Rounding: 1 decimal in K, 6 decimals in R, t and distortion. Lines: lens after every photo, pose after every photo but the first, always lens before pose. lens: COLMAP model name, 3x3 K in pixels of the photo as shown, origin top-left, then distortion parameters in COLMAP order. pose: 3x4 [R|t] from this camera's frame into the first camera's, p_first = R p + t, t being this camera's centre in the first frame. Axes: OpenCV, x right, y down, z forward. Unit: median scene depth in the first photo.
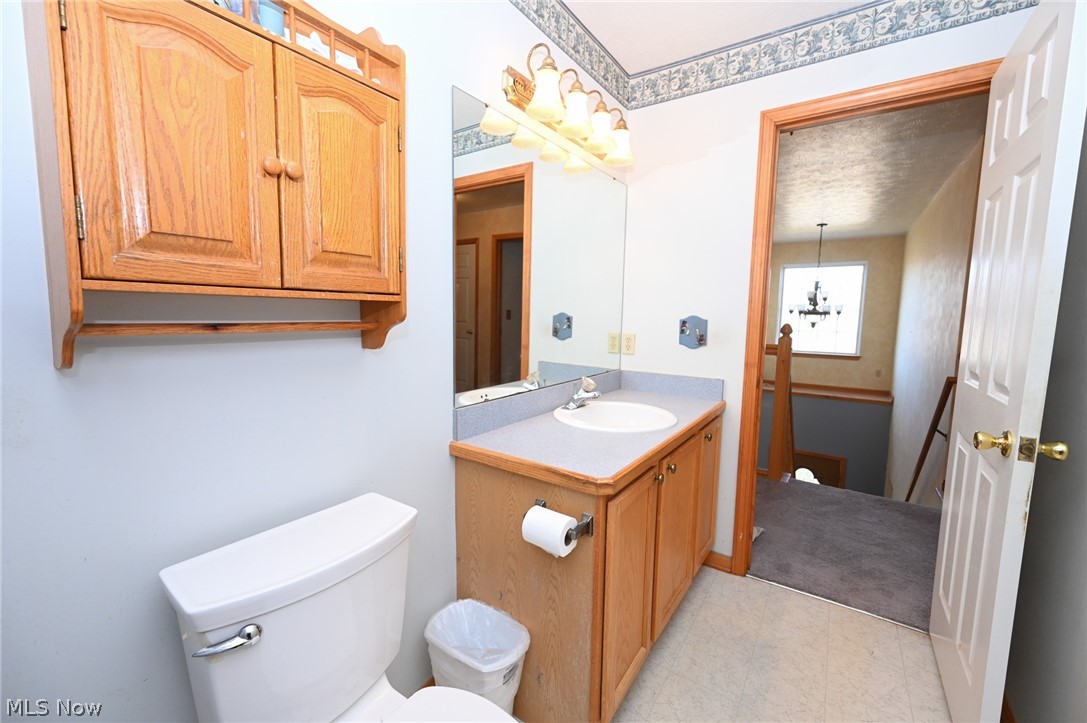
lens RADIAL K [[427.2, 0, 546.1], [0, 427.2, 356.6], [0, 0, 1]] dist [-0.001187, -0.000079]
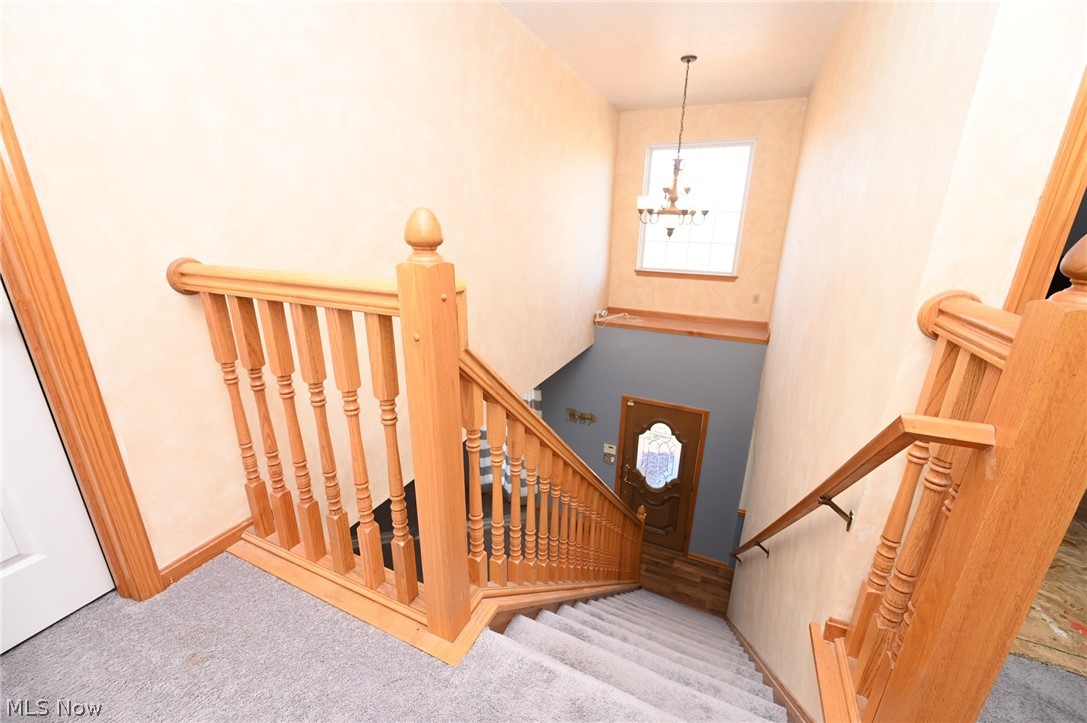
lens RADIAL K [[427.2, 0, 543.8], [0, 427.2, 360.8], [0, 0, 1]] dist [-0.001187, -0.000079]
pose [[0.983461, -0.051591, 0.173615, 0.301413], [0.014693, 0.978139, 0.207432, -0.019204], [-0.180521, -0.201450, 0.962720, 0.351617]]
